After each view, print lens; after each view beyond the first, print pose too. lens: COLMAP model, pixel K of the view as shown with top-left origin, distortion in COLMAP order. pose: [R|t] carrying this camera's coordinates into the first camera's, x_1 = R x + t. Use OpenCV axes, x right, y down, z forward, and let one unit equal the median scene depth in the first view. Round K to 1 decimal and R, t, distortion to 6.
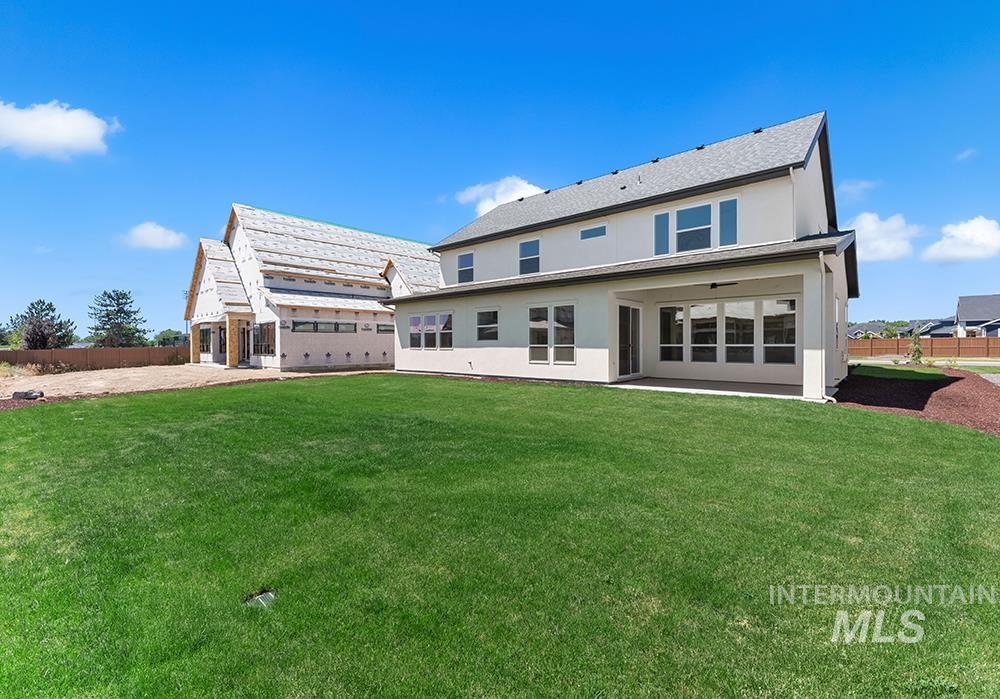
lens RADIAL K [[409.8, 0, 499.9], [0, 409.8, 343.3], [0, 0, 1]] dist [0.002957, 0.000182]
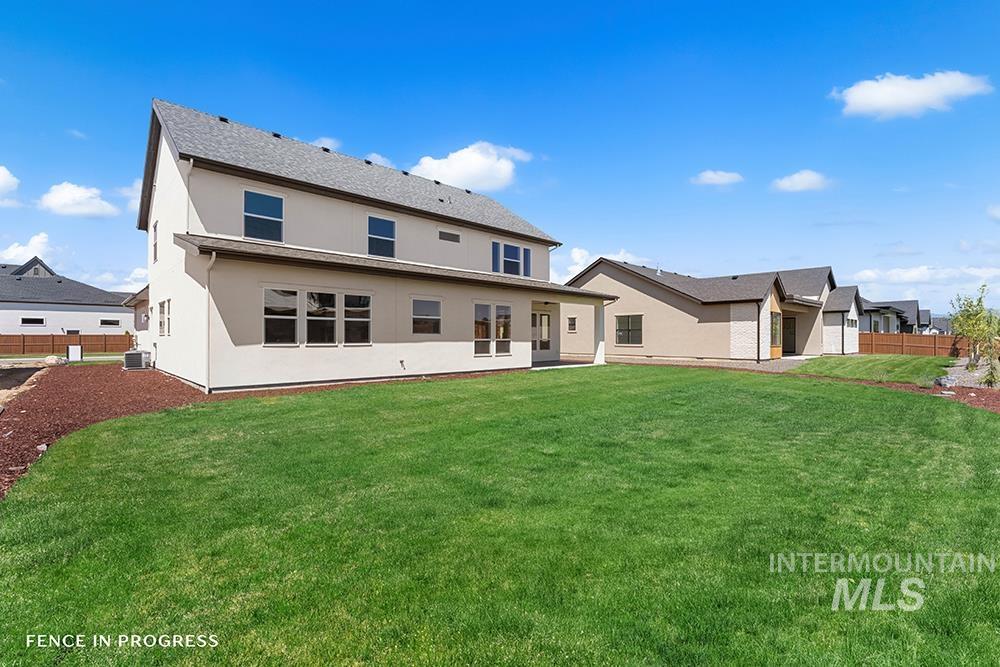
lens RADIAL K [[430.1, 0, 500.0], [0, 430.1, 340.2], [0, 0, 1]] dist [0.002446, 0.000134]
pose [[0.126663, 0.004440, 0.991936, -0.910367], [-0.000188, 0.999990, -0.004452, 0.010530], [-0.991946, 0.000378, 0.126662, 0.738195]]
